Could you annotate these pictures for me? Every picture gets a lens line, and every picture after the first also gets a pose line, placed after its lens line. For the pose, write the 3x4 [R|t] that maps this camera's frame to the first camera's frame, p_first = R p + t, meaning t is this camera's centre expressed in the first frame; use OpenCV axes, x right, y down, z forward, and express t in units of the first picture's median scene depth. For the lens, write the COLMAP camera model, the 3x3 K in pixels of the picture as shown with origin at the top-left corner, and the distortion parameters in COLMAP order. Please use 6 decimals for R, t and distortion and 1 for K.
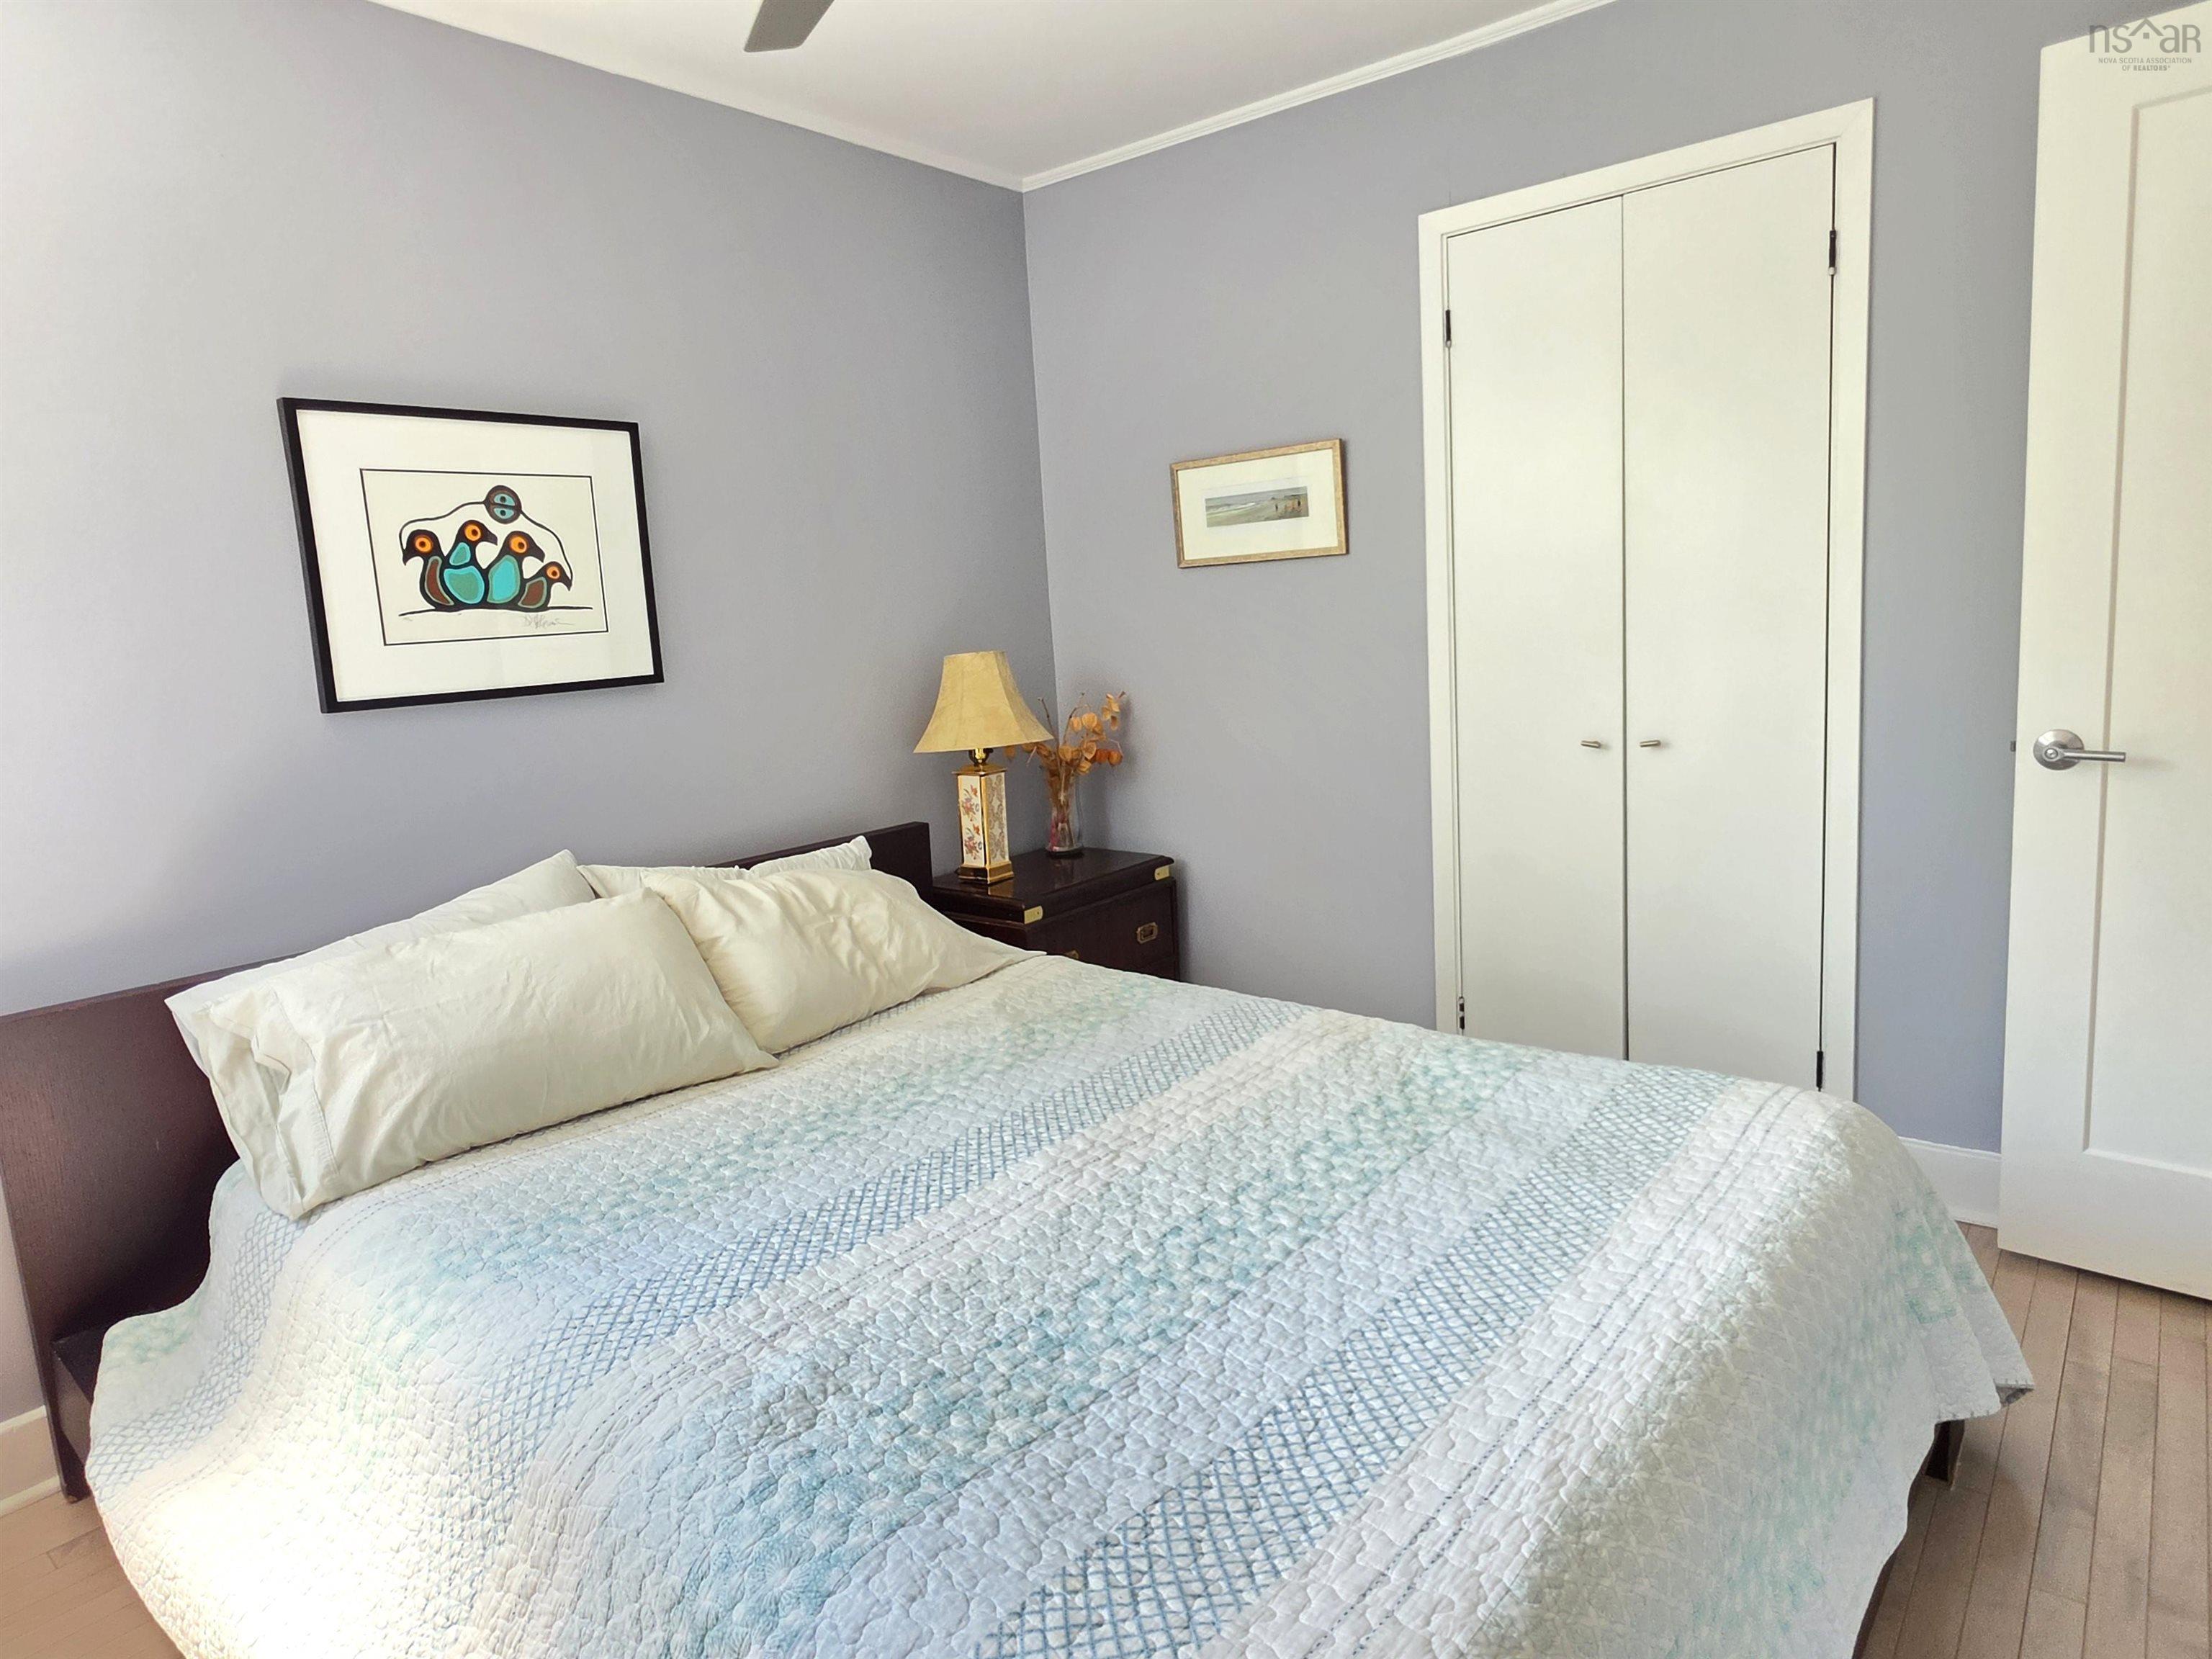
lens RADIAL K [[1311.5, 0, 1097.4], [0, 1311.5, 820.0], [0, 0, 1]] dist [0.002002, 0.001587]
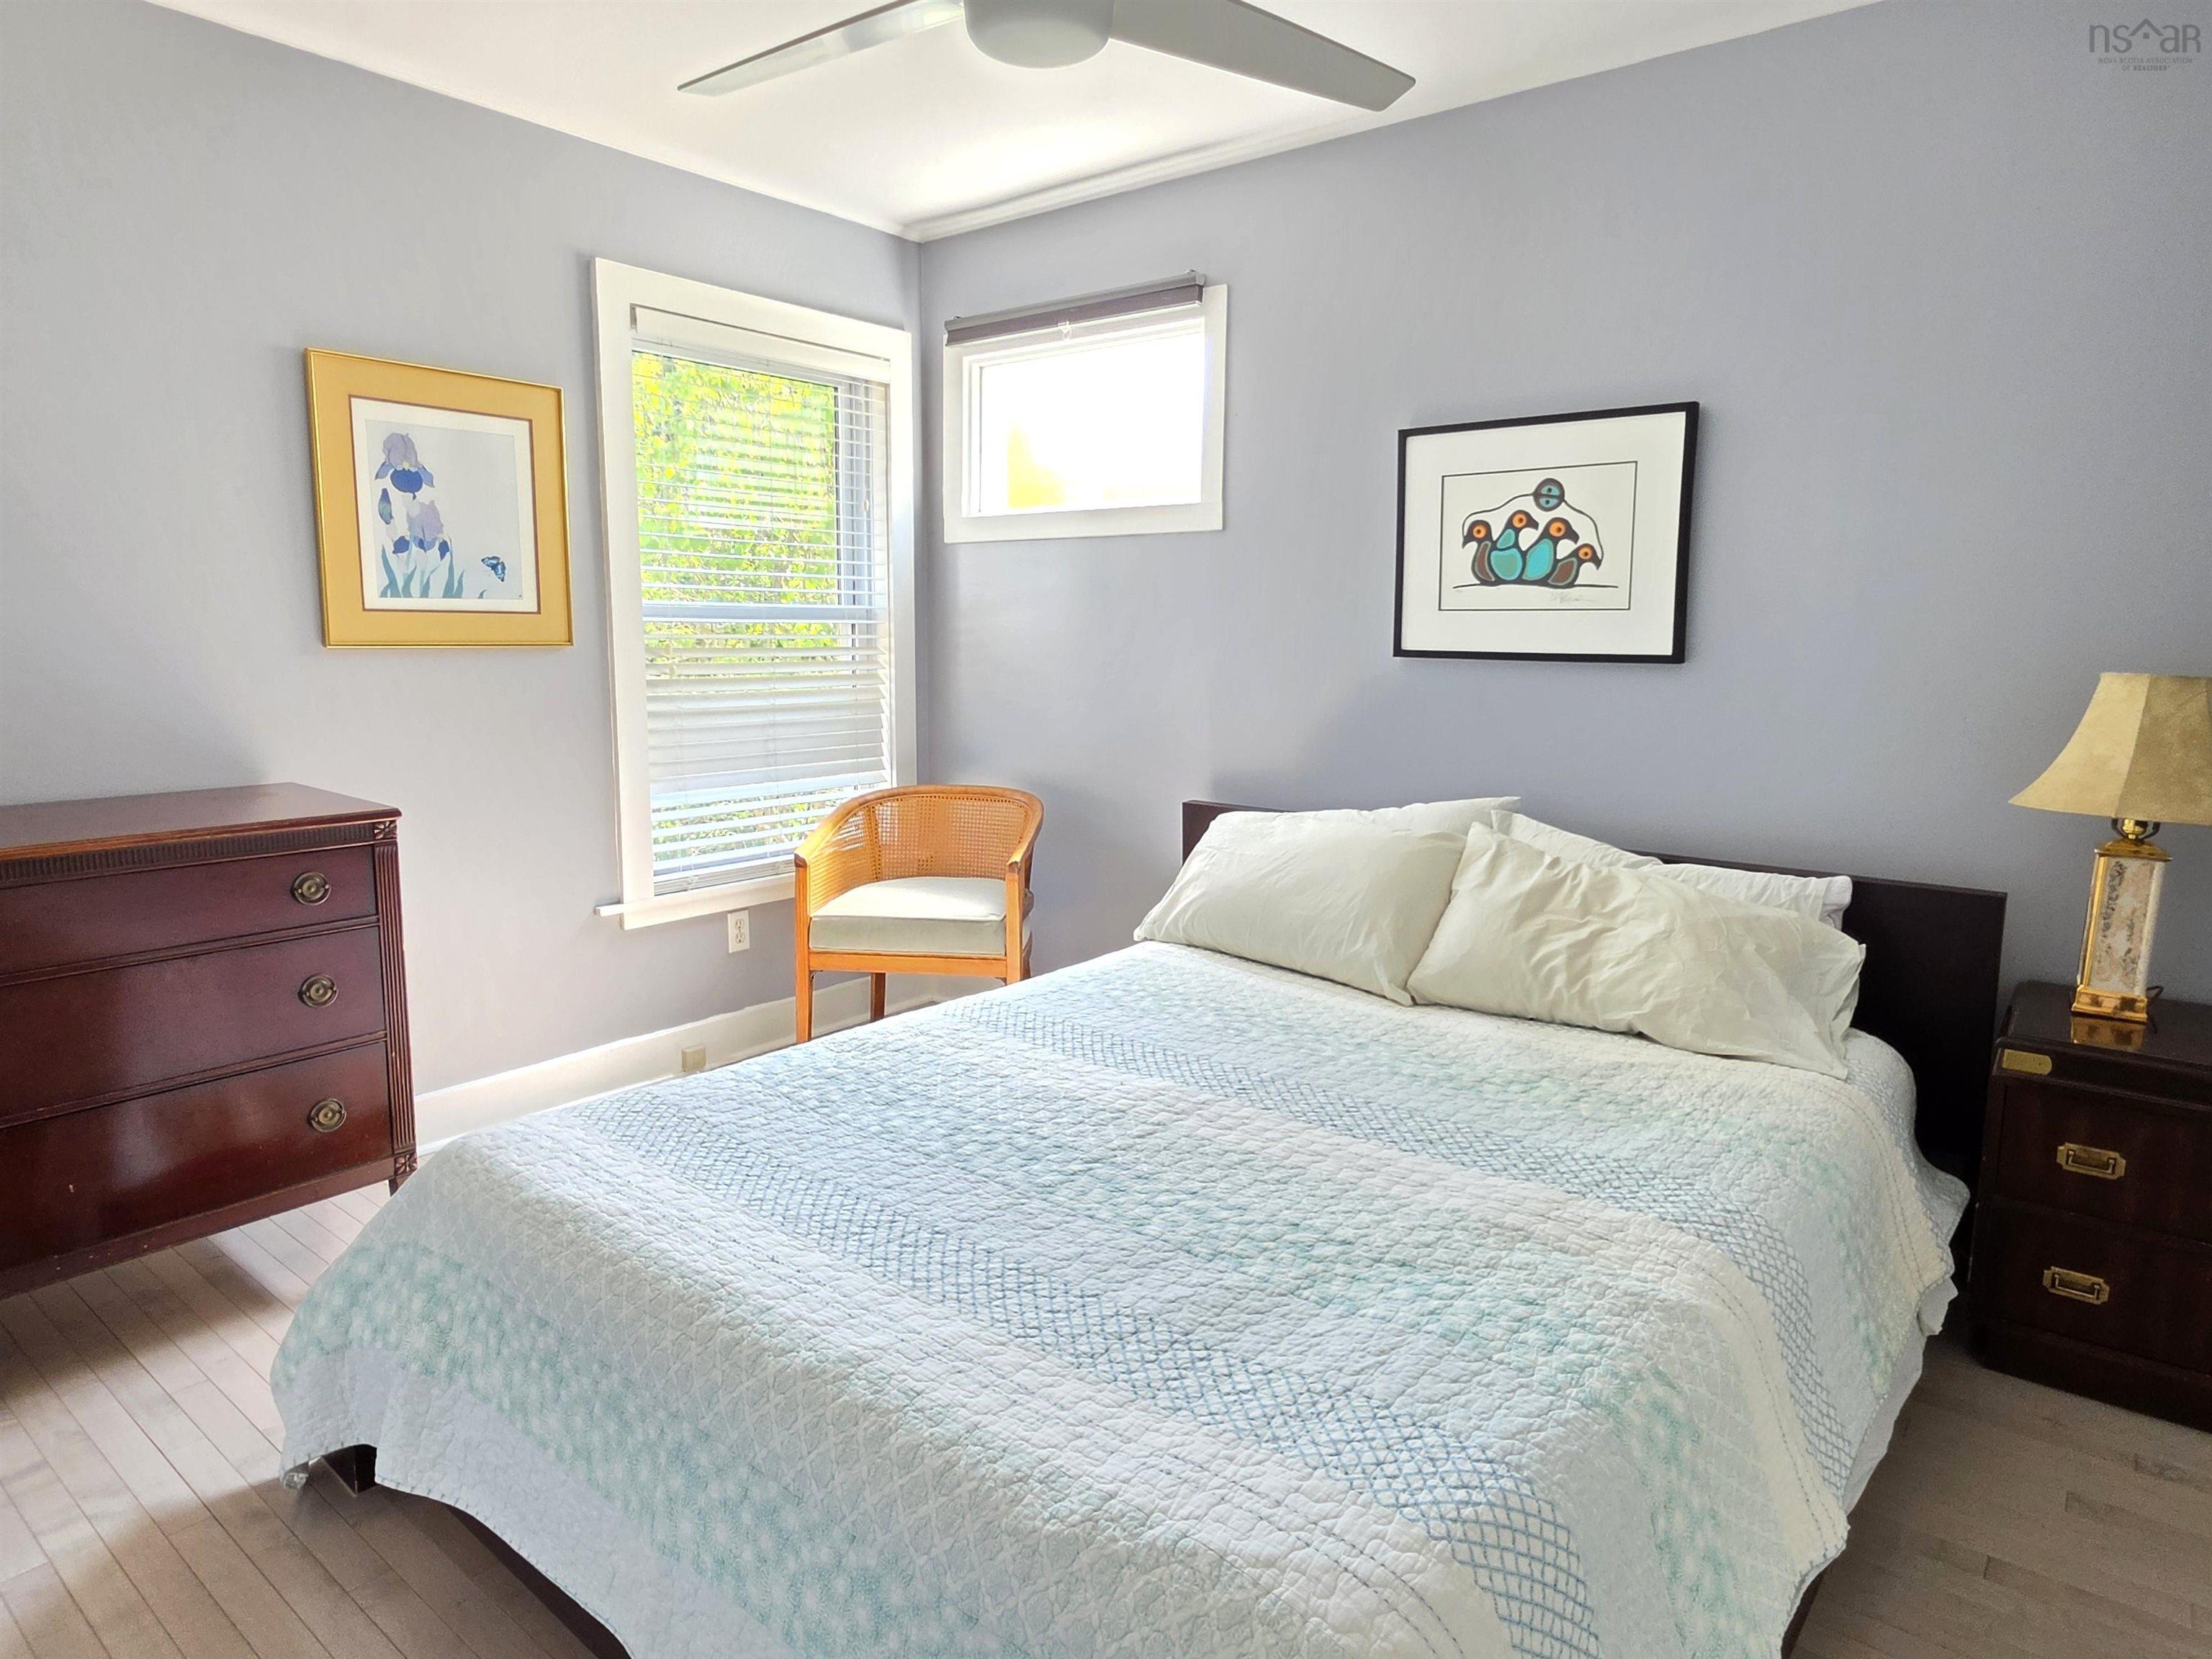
lens RADIAL K [[1311.5, 0, 1097.4], [0, 1311.5, 820.0], [0, 0, 1]] dist [0.002002, 0.001587]
pose [[0.013431, 0.214713, -0.976585, 0.741328], [-0.164637, 0.963818, 0.209642, -0.142920], [0.986263, 0.157966, 0.048295, 0.604674]]
